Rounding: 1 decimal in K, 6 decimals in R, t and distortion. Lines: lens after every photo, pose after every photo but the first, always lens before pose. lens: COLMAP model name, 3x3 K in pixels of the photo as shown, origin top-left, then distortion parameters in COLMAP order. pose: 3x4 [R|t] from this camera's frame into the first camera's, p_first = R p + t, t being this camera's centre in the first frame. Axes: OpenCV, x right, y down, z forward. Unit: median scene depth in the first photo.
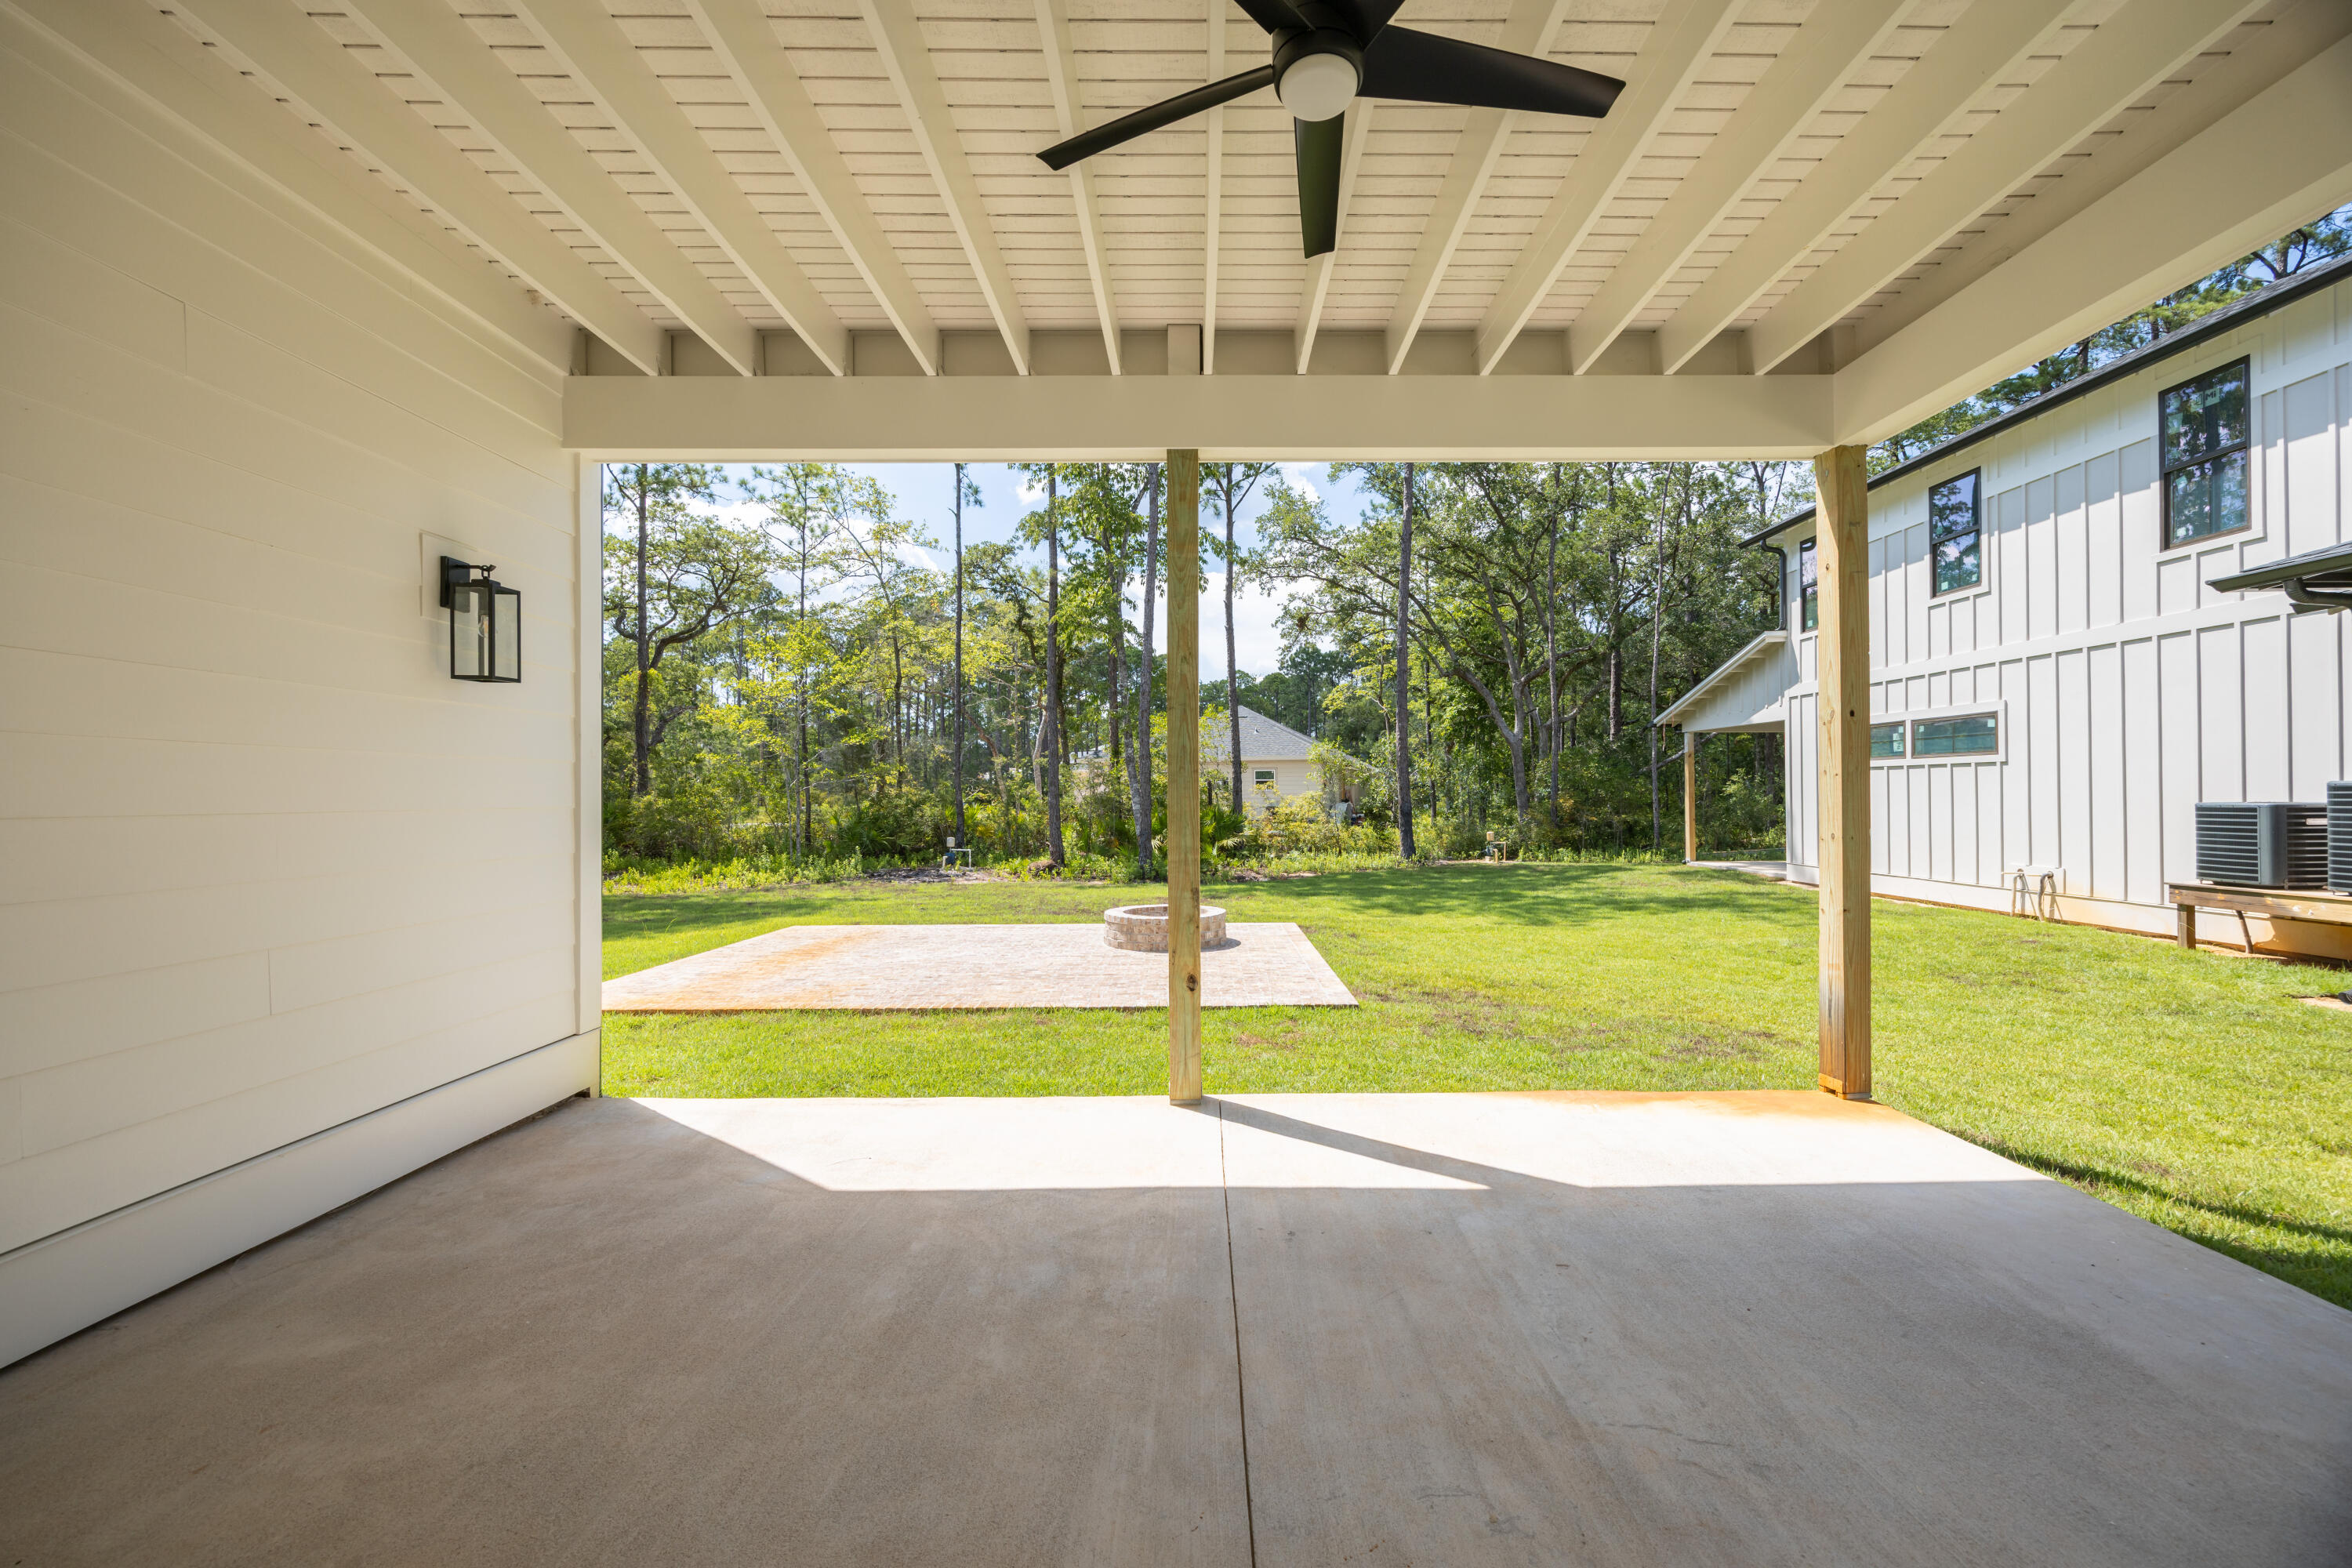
lens RADIAL K [[892.7, 0, 1228.2], [0, 892.7, 782.6], [0, 0, 1]] dist [-0.003650, 0.001236]
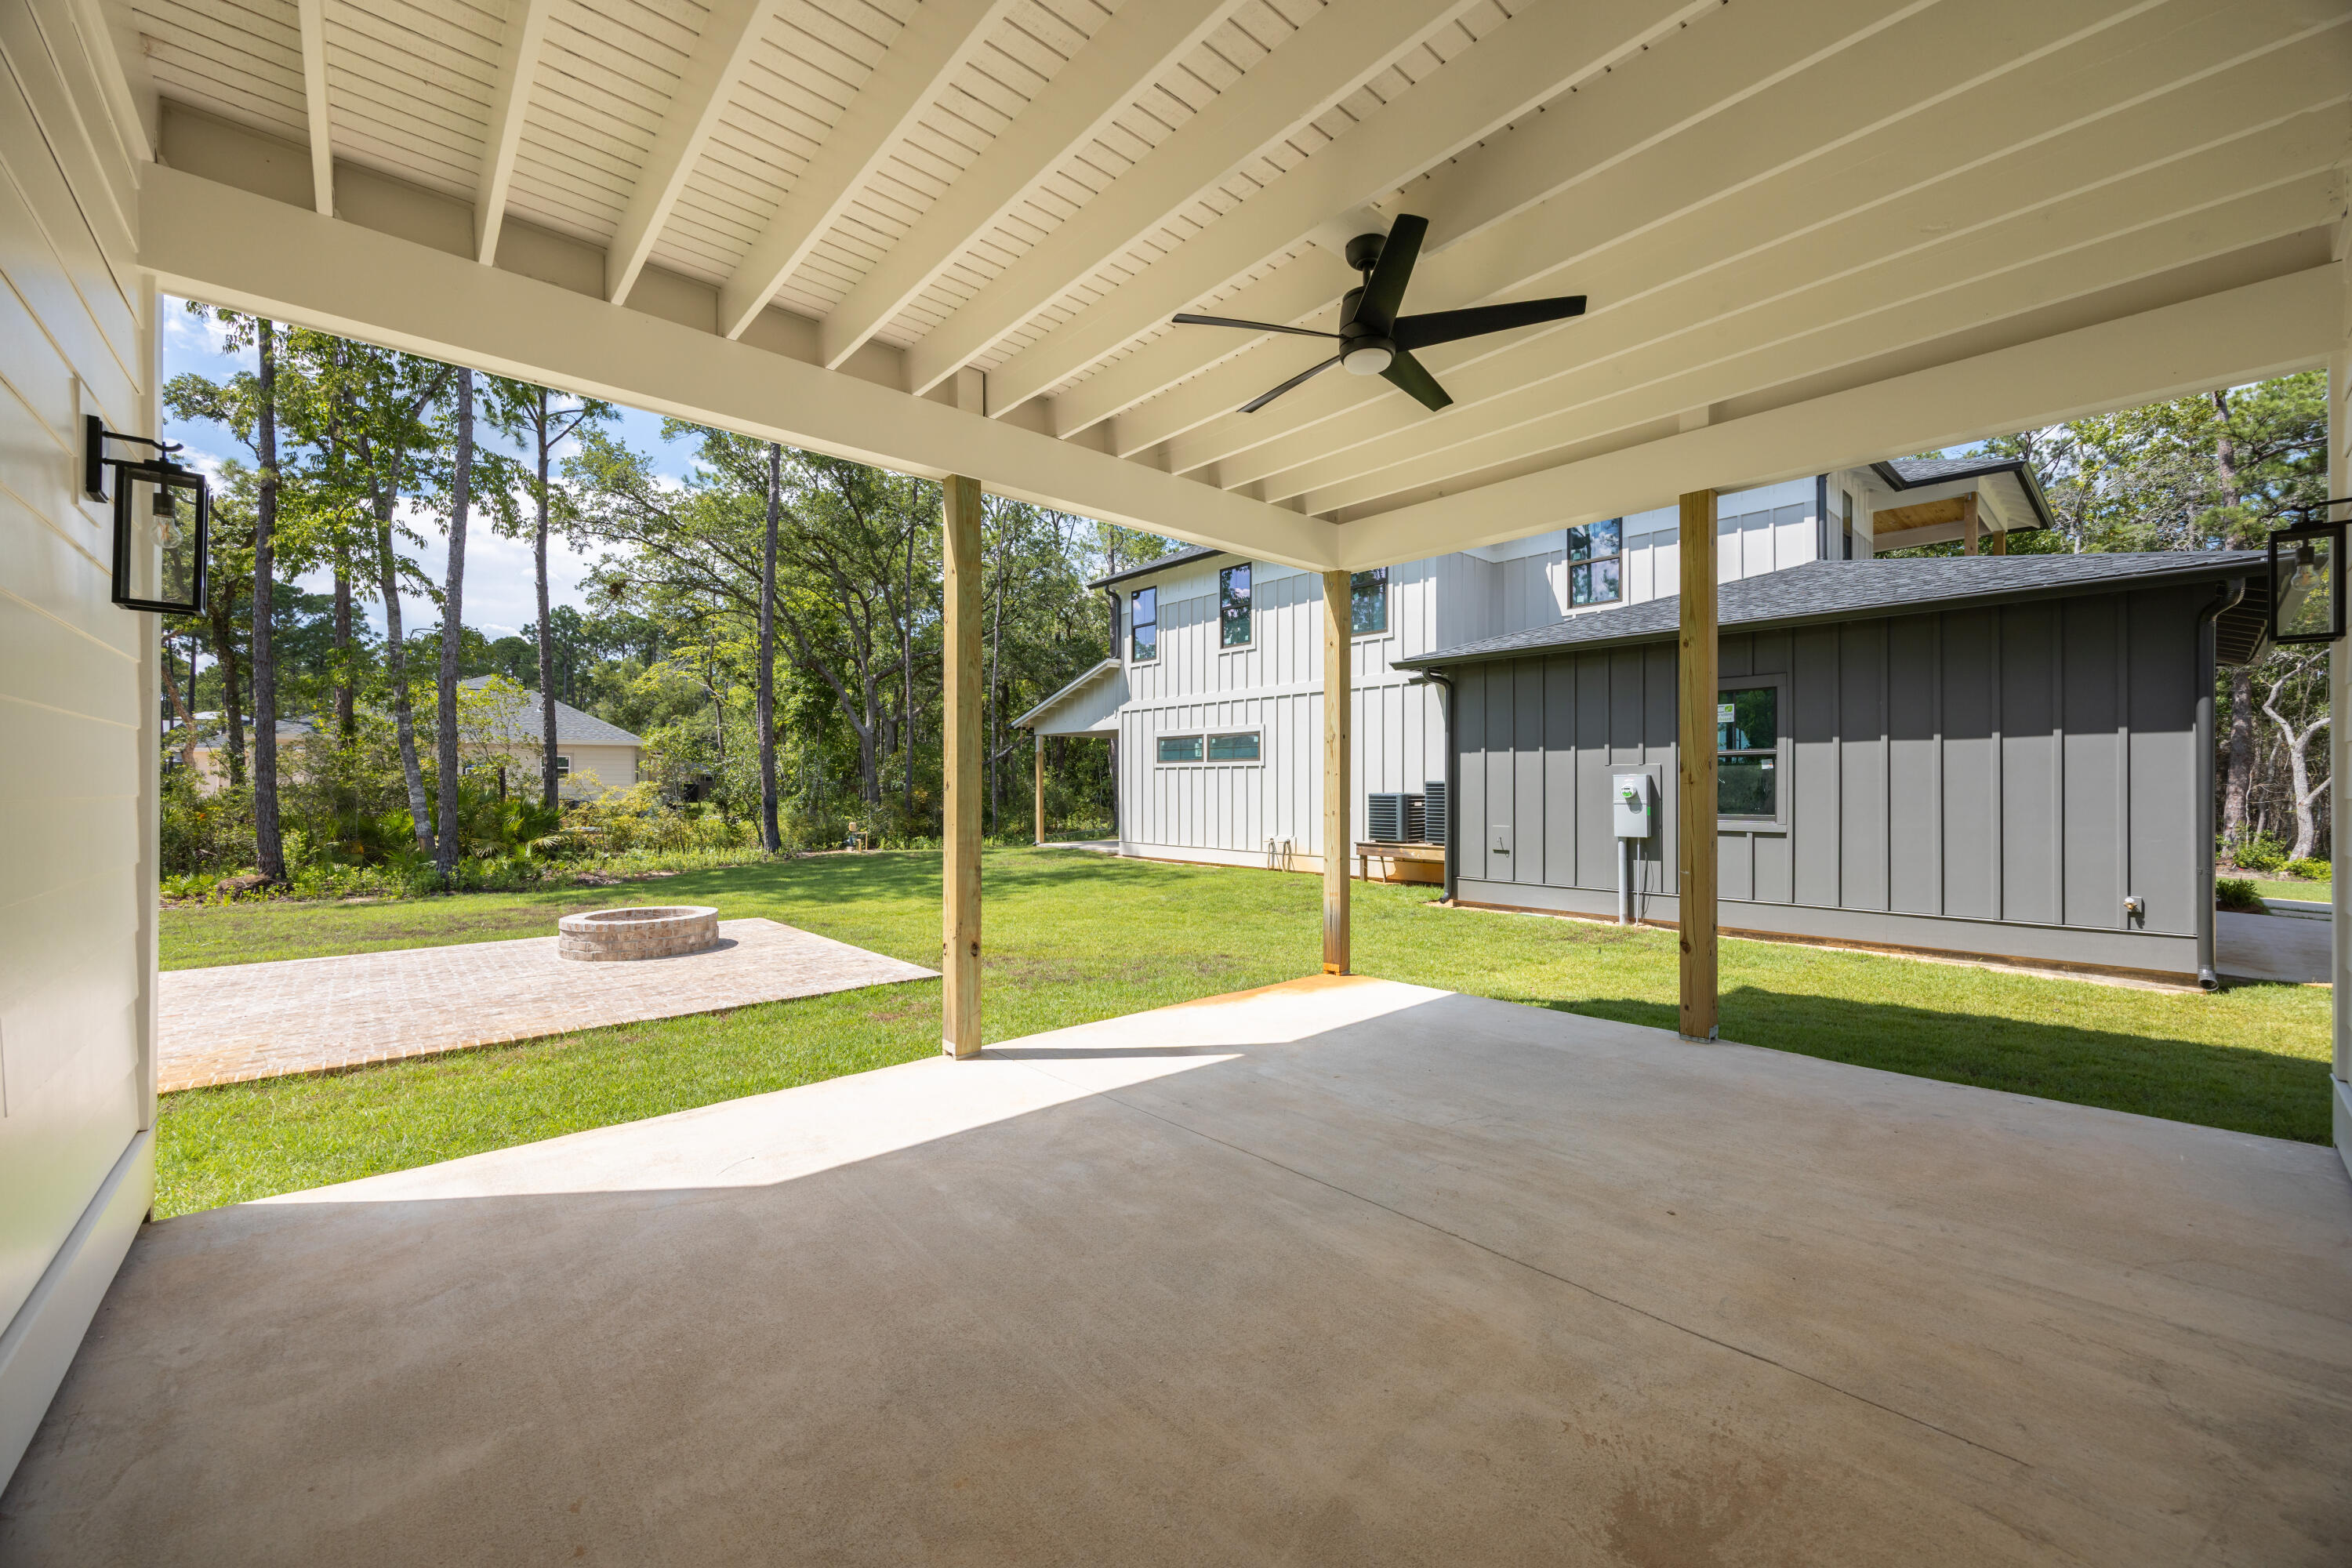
lens RADIAL K [[892.7, 0, 1143.2], [0, 892.7, 769.3], [0, 0, 1]] dist [-0.003650, 0.001236]
pose [[0.767182, 0.017813, 0.641182, -0.207907], [-0.013616, 0.999841, -0.011486, 0.002020], [-0.641285, 0.000081, 0.767303, -0.002983]]
